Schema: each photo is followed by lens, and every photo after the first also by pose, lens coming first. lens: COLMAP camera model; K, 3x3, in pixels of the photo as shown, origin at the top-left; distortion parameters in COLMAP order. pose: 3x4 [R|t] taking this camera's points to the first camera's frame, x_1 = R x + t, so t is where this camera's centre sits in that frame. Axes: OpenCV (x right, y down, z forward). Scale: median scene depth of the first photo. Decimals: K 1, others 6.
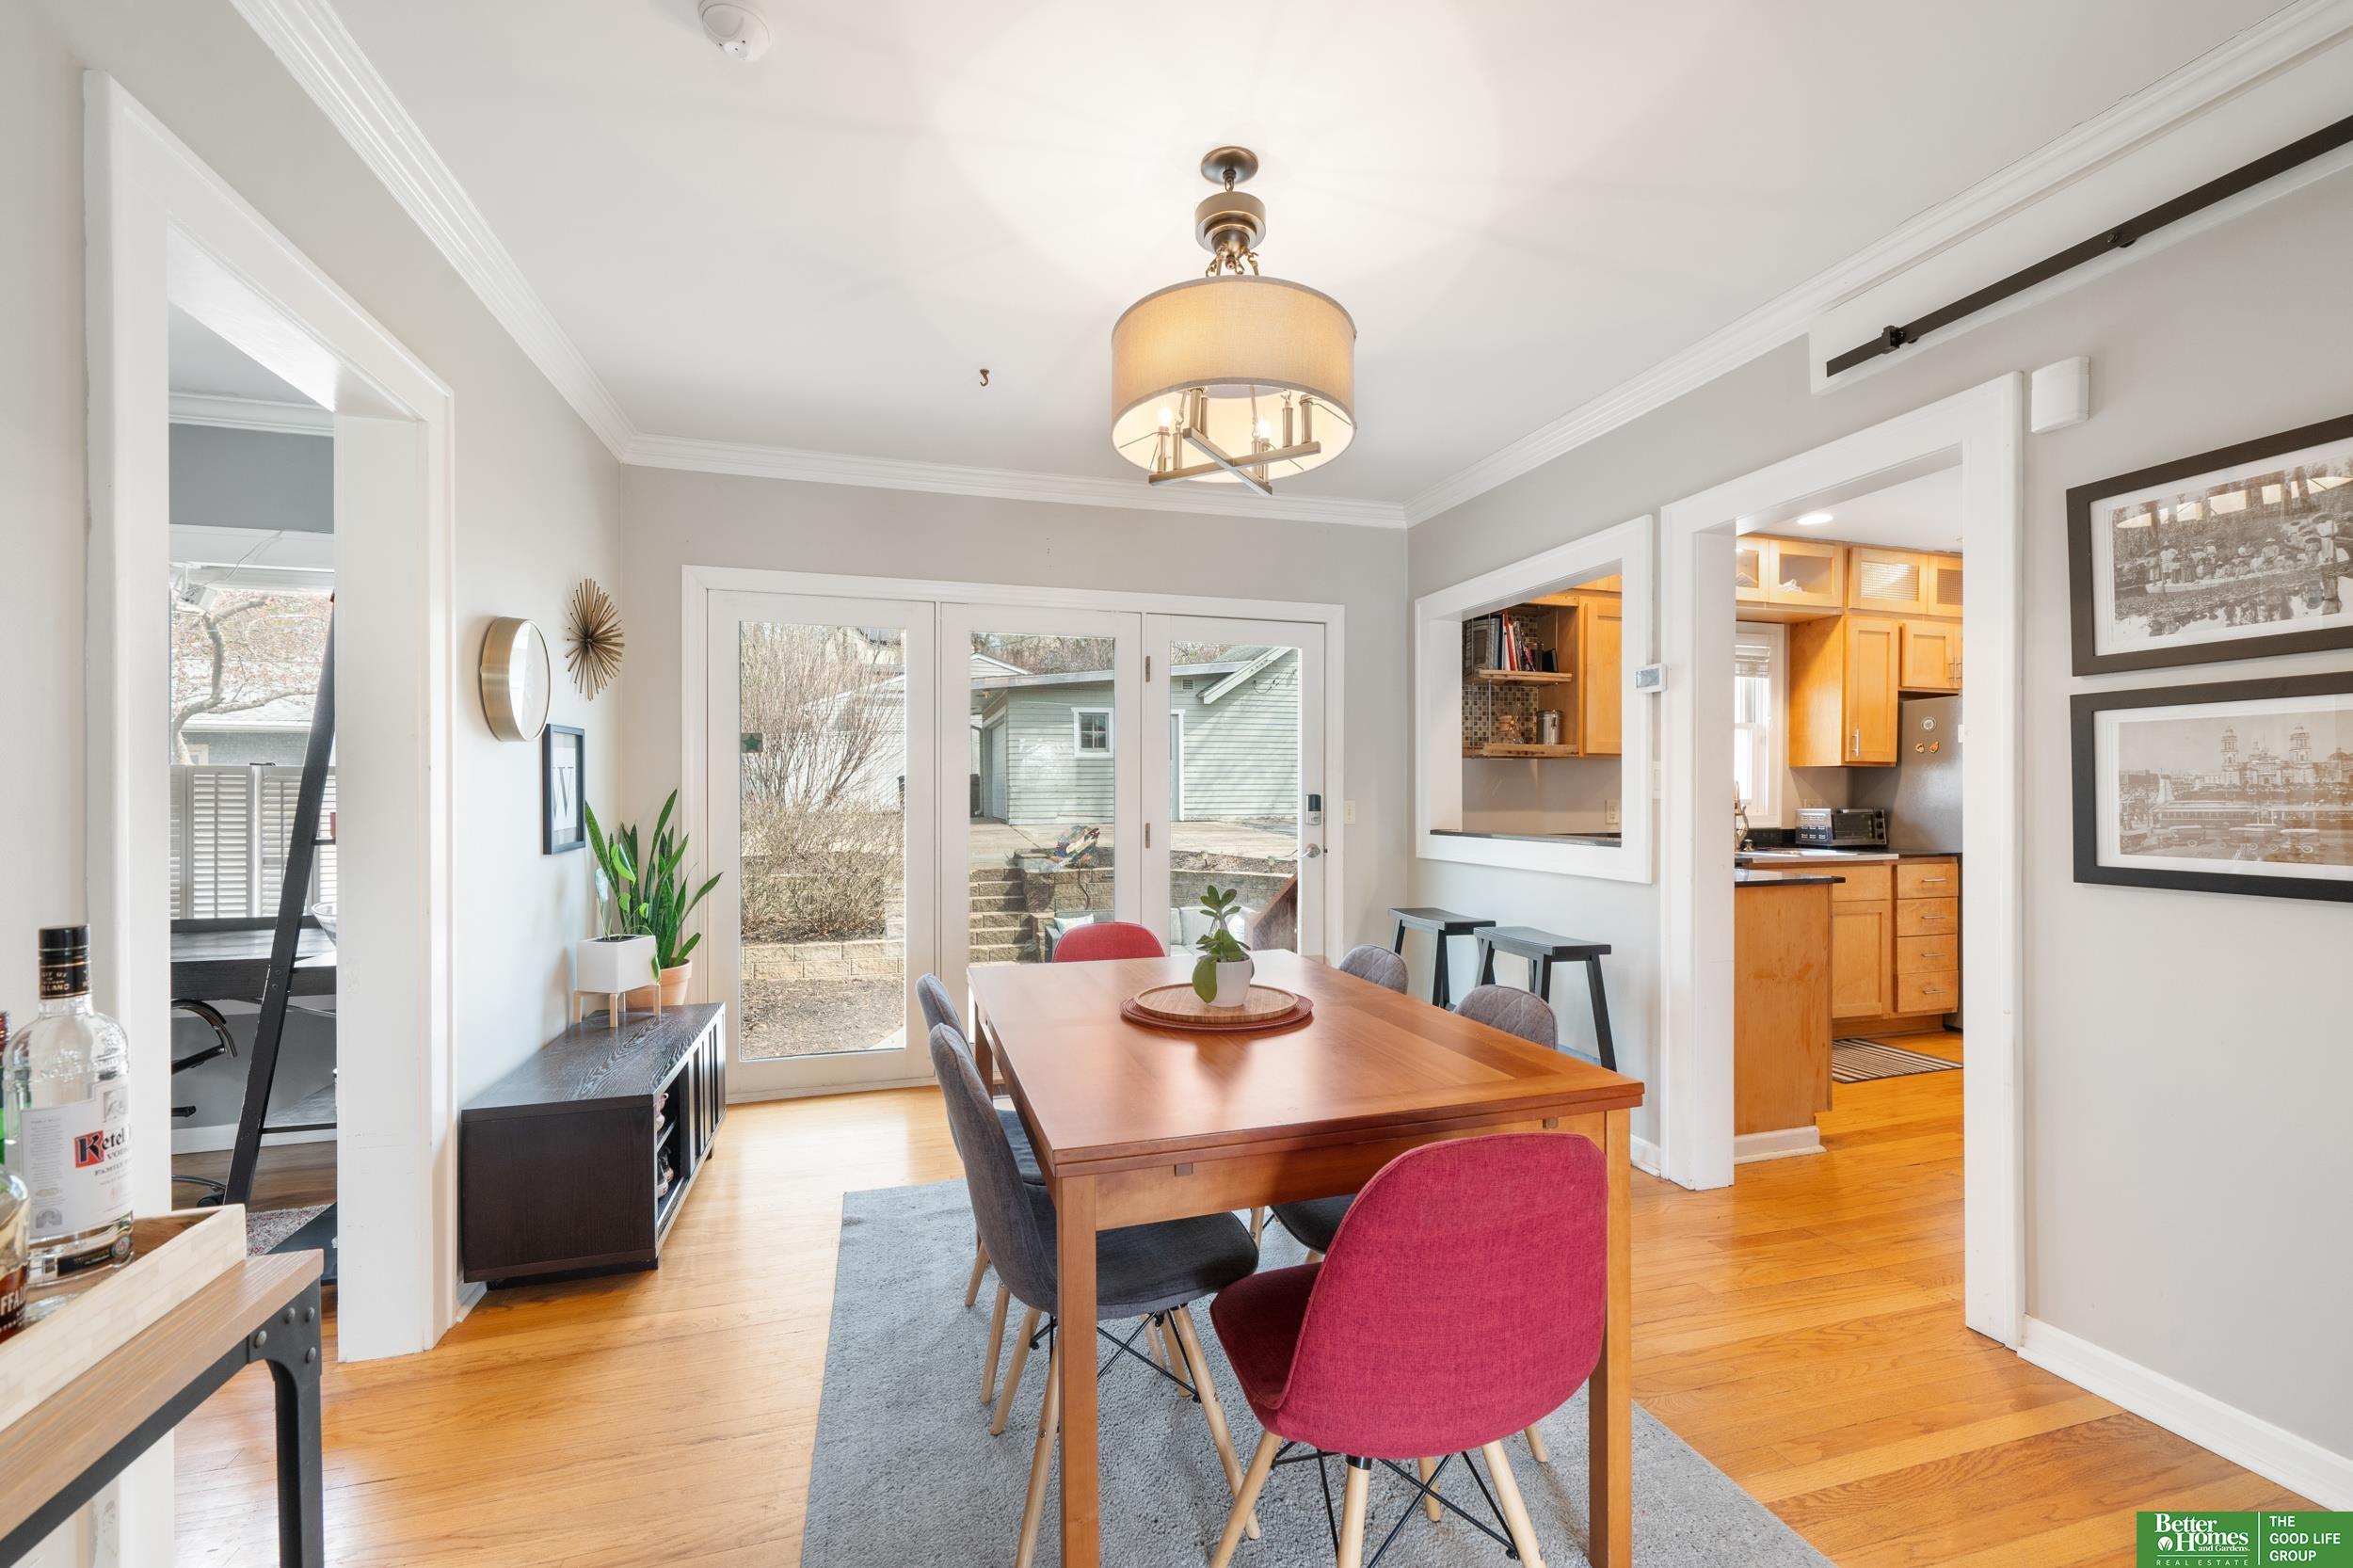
lens RADIAL K [[953.2, 0, 1163.2], [0, 953.2, 800.4], [0, 0, 1]] dist [-0.001923, -0.000371]
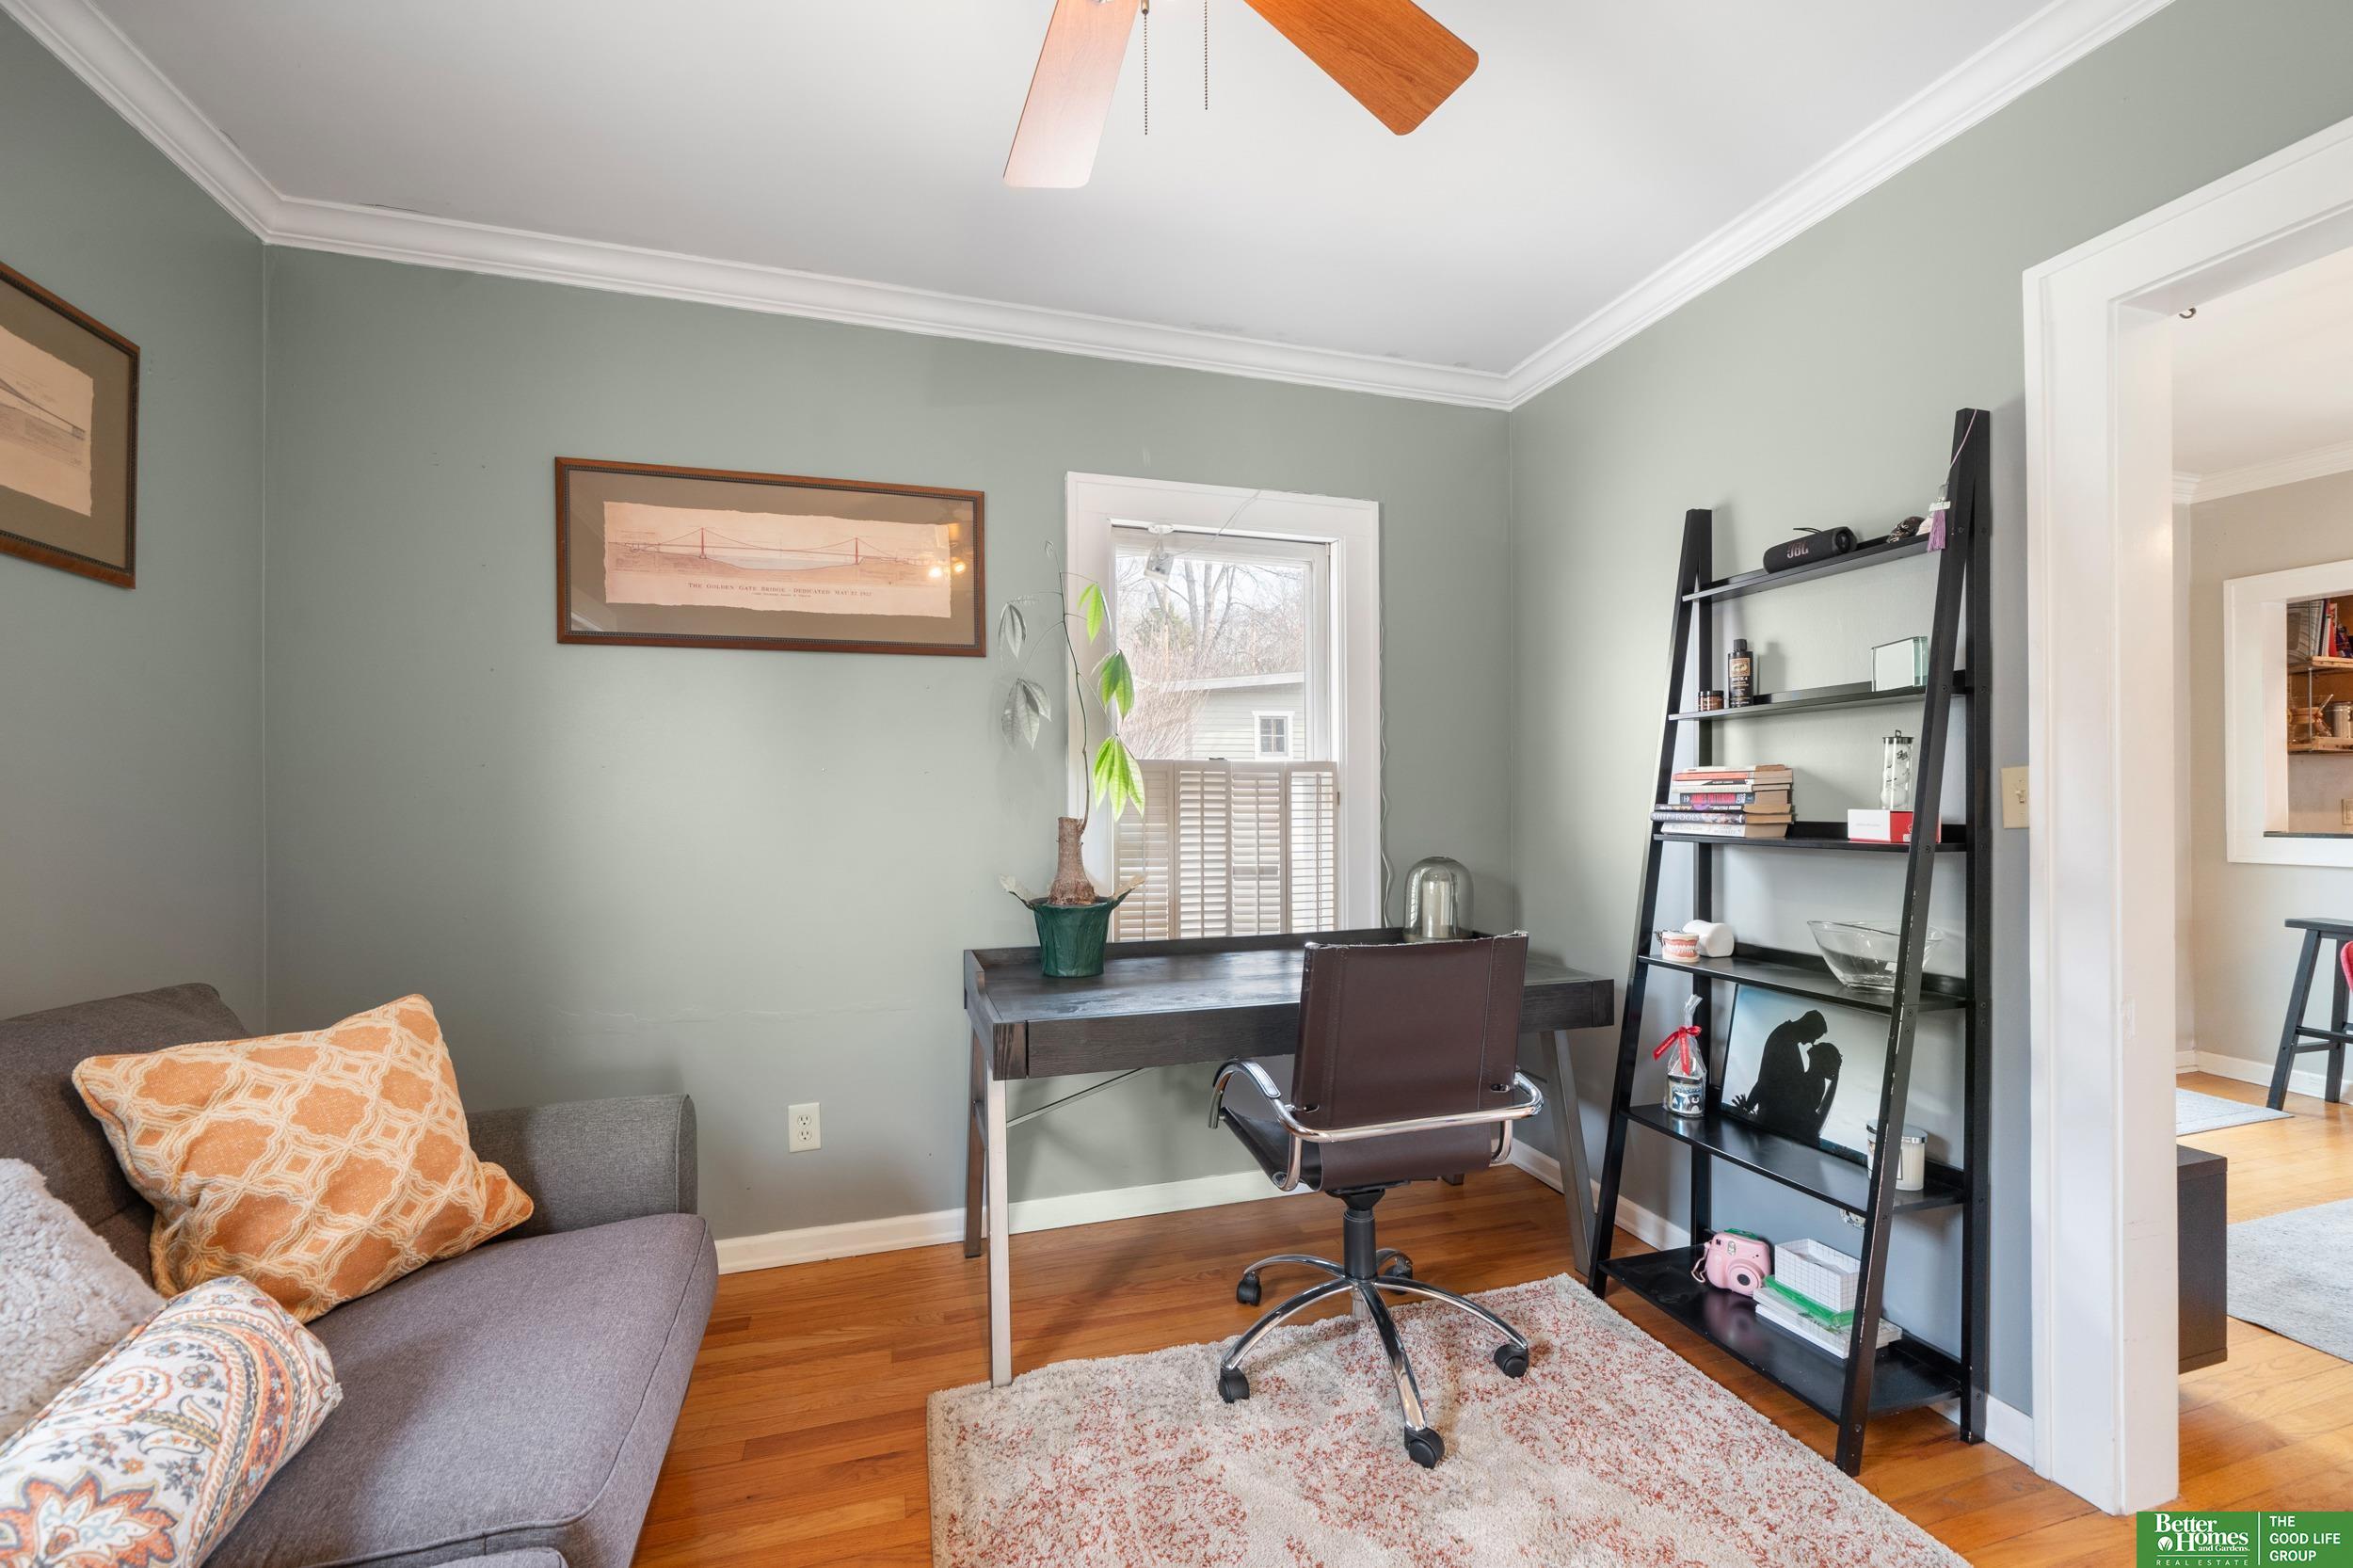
lens RADIAL K [[953.2, 0, 1163.2], [0, 953.2, 800.4], [0, 0, 1]] dist [-0.001923, -0.000371]
pose [[0.999947, -0.002906, 0.009900, -0.761409], [0.002968, 0.999976, -0.006275, 0.003647], [-0.009881, 0.006304, 0.999931, 0.102027]]
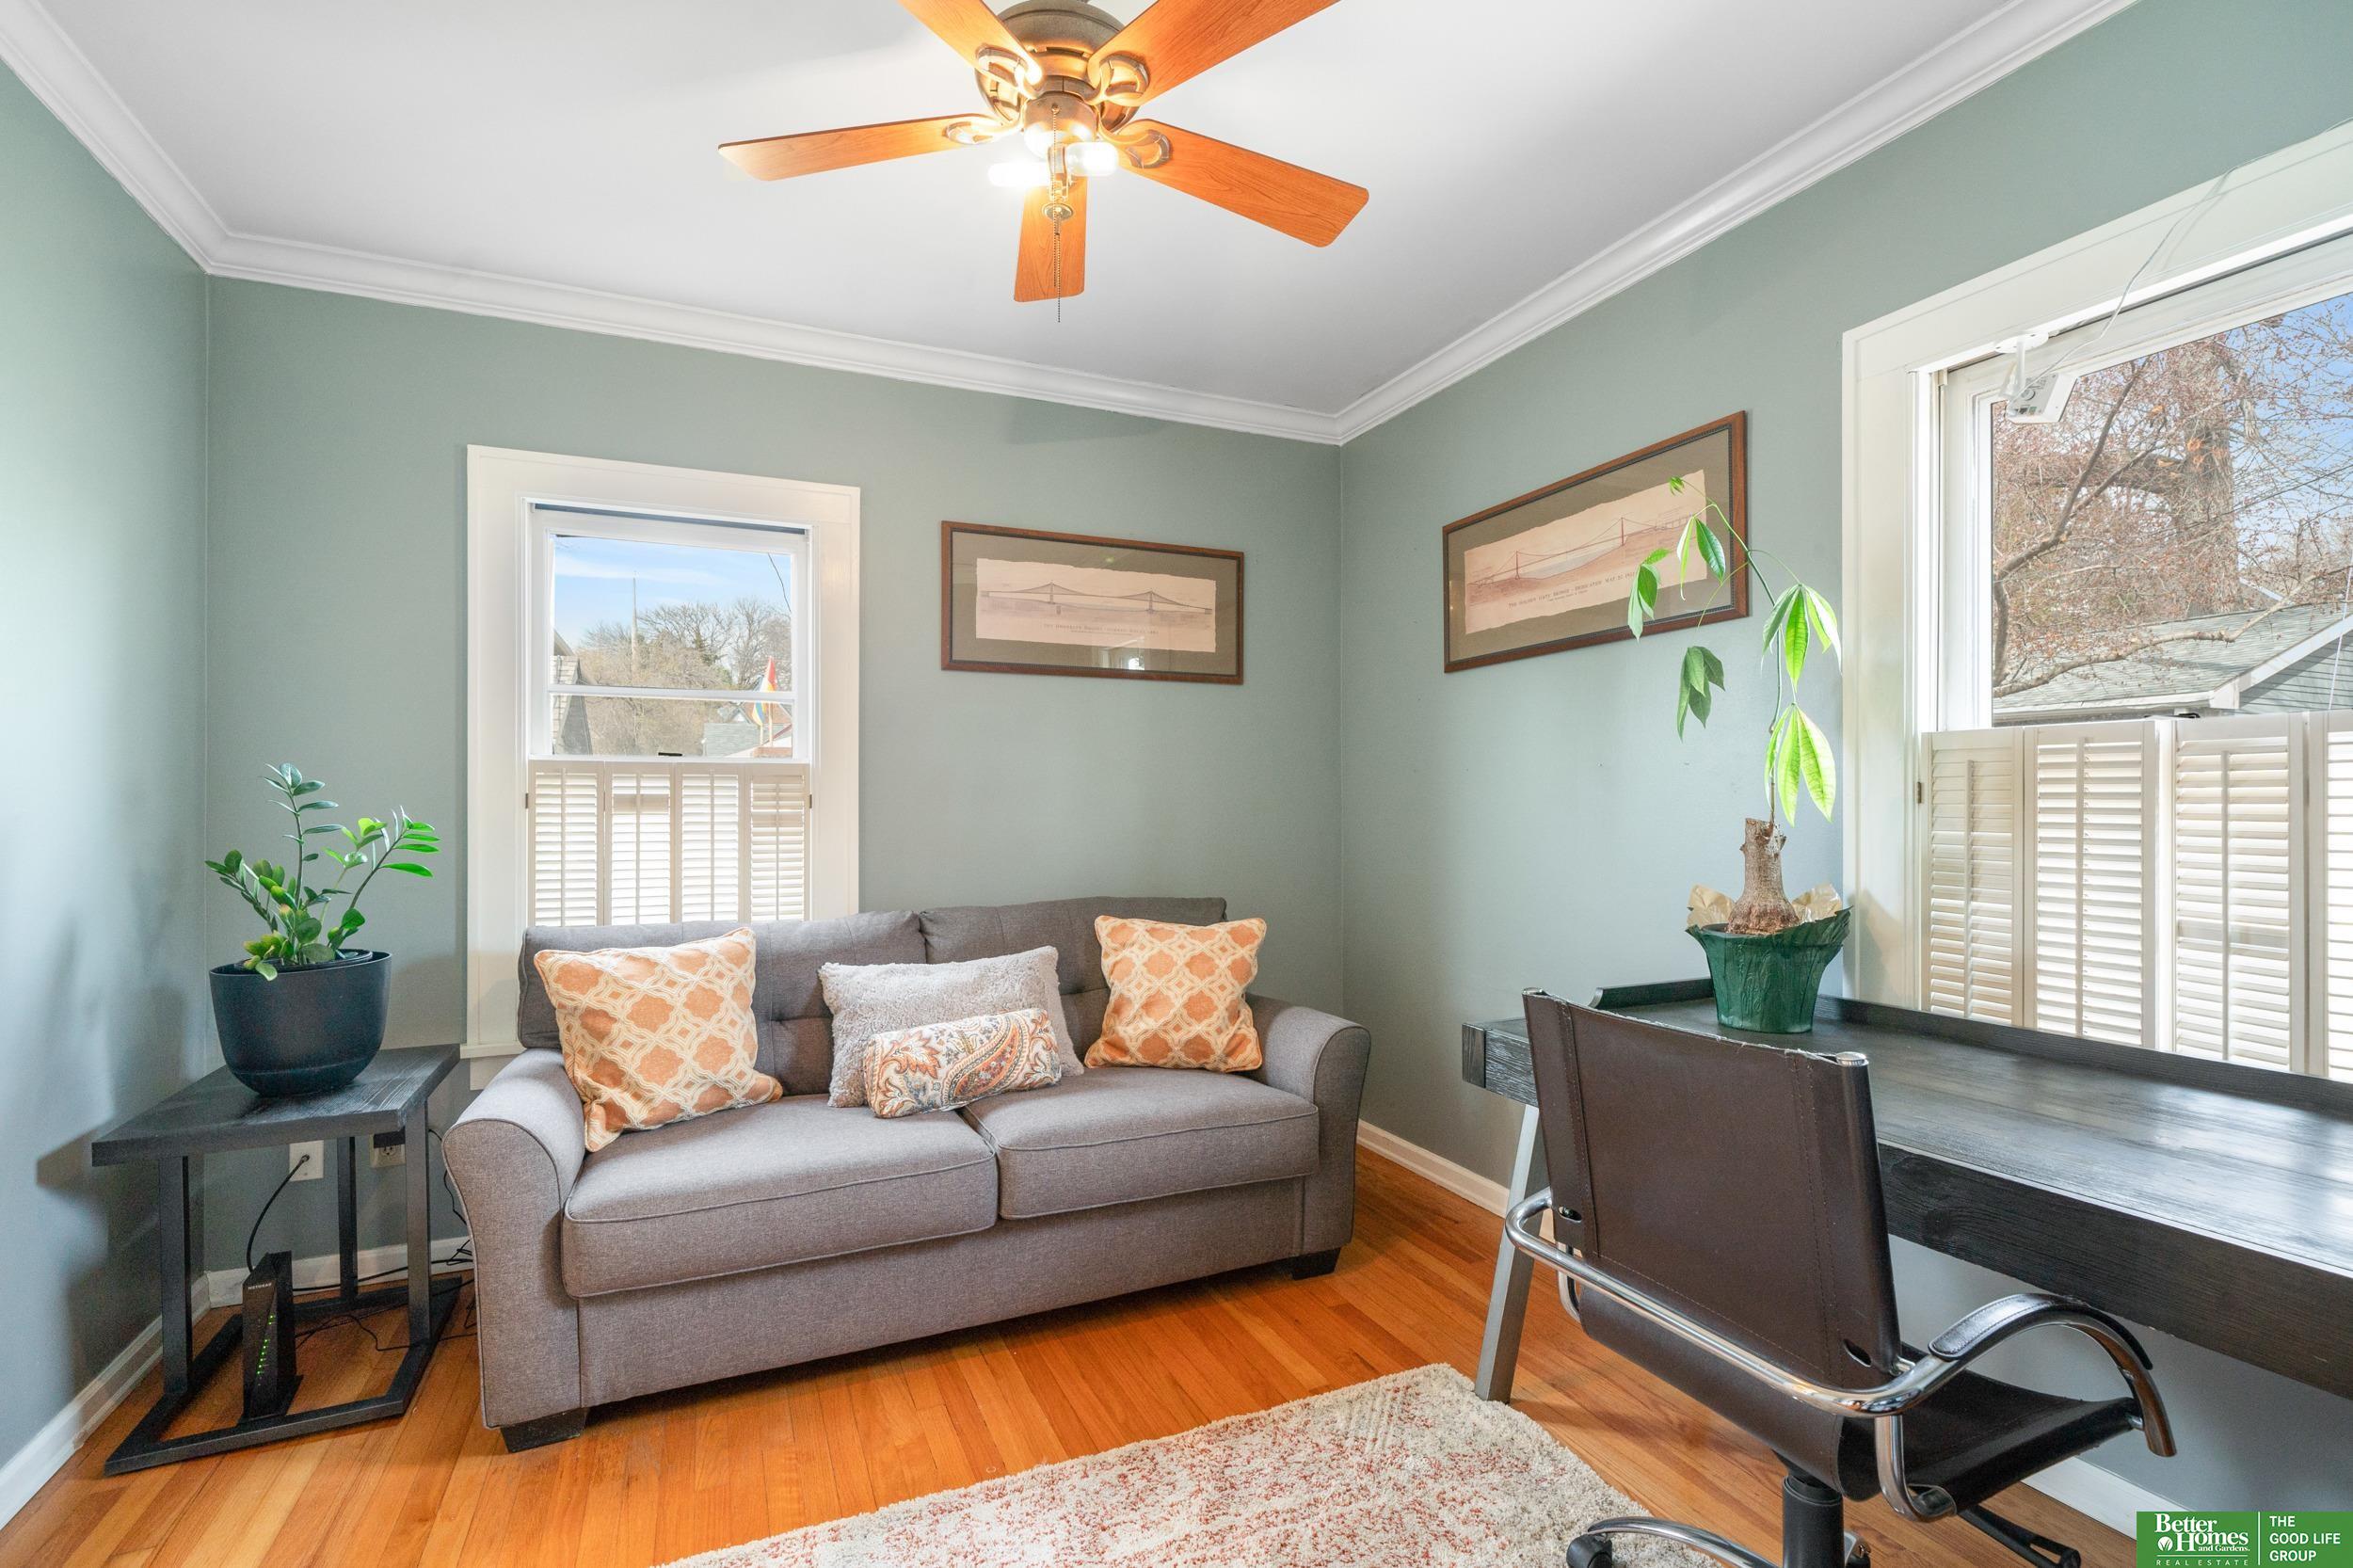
lens RADIAL K [[1048.8, 0, 1141.5], [0, 1048.8, 804.2], [0, 0, 1]] dist [-0.012303, -0.000020]
pose [[0.111492, 0.002266, -0.993763, -0.382616], [-0.000459, 0.999997, 0.002229, 0.002594], [0.993765, 0.000207, 0.111493, 0.339561]]
